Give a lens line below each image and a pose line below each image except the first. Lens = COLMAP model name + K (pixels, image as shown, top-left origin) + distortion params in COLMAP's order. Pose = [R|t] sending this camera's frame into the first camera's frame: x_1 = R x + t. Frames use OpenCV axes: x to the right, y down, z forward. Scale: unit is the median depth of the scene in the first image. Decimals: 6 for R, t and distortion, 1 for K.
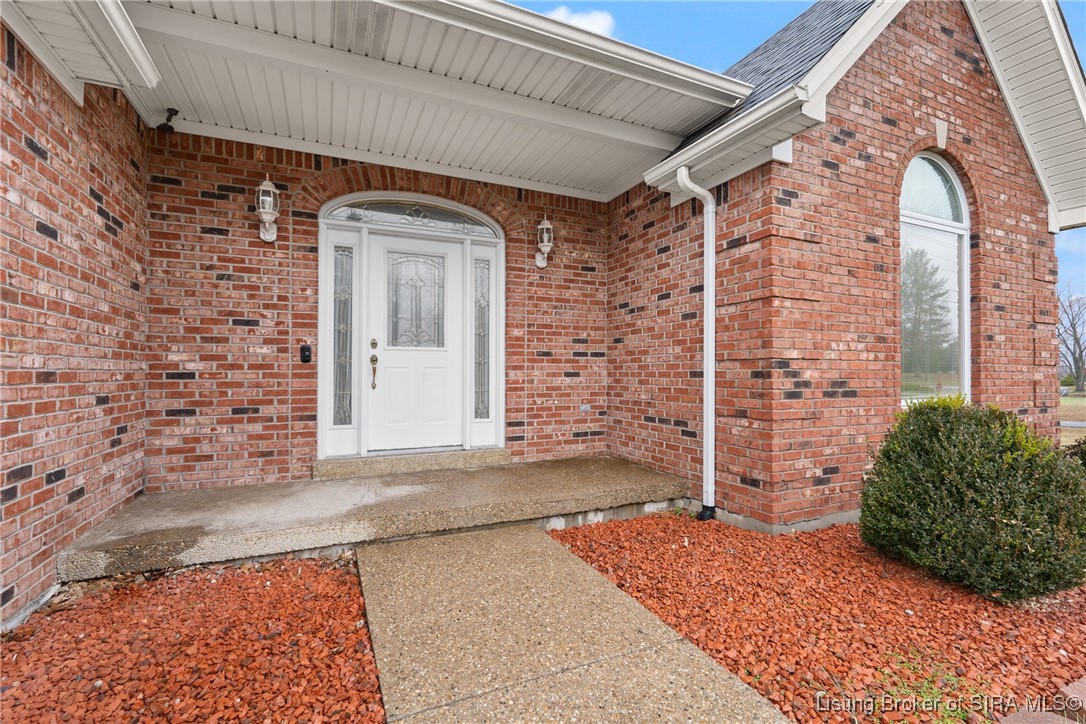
lens RADIAL K [[484.0, 0, 545.0], [0, 484.0, 366.0], [0, 0, 1]] dist [-0.004482, 0.000828]
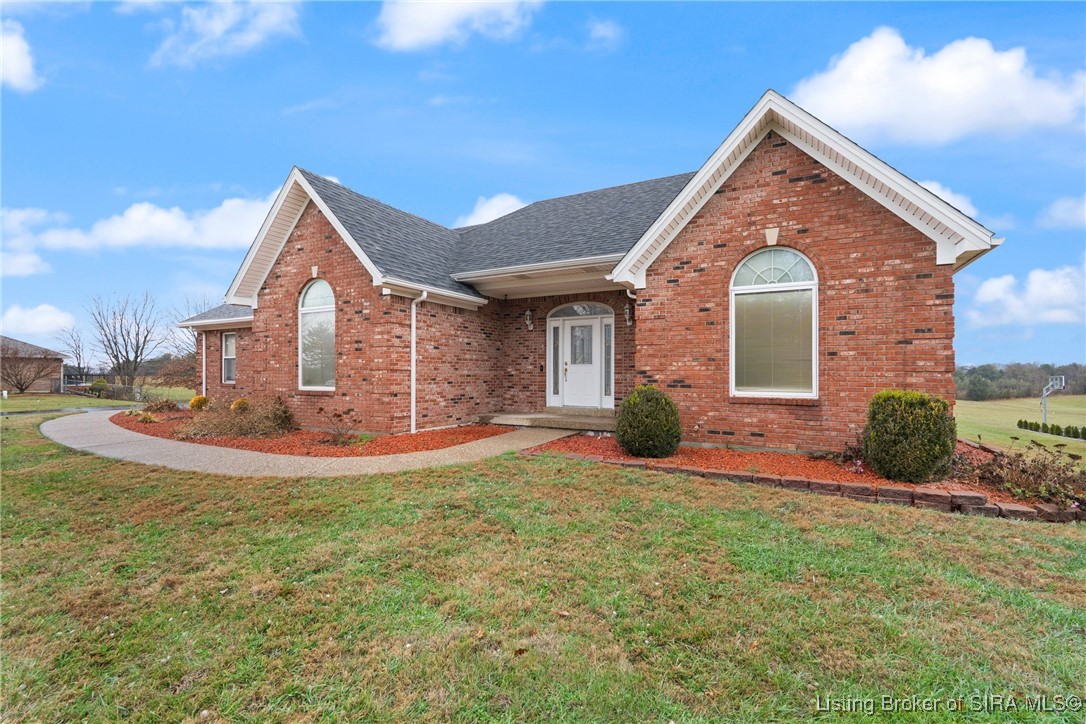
lens RADIAL K [[484.0, 0, 542.4], [0, 484.0, 367.2], [0, 0, 1]] dist [-0.004482, 0.000828]
pose [[0.607883, -0.007435, -0.793992, 1.872118], [0.007501, 0.999965, -0.003620, -0.021983], [0.793991, -0.003755, 0.607918, -0.760583]]
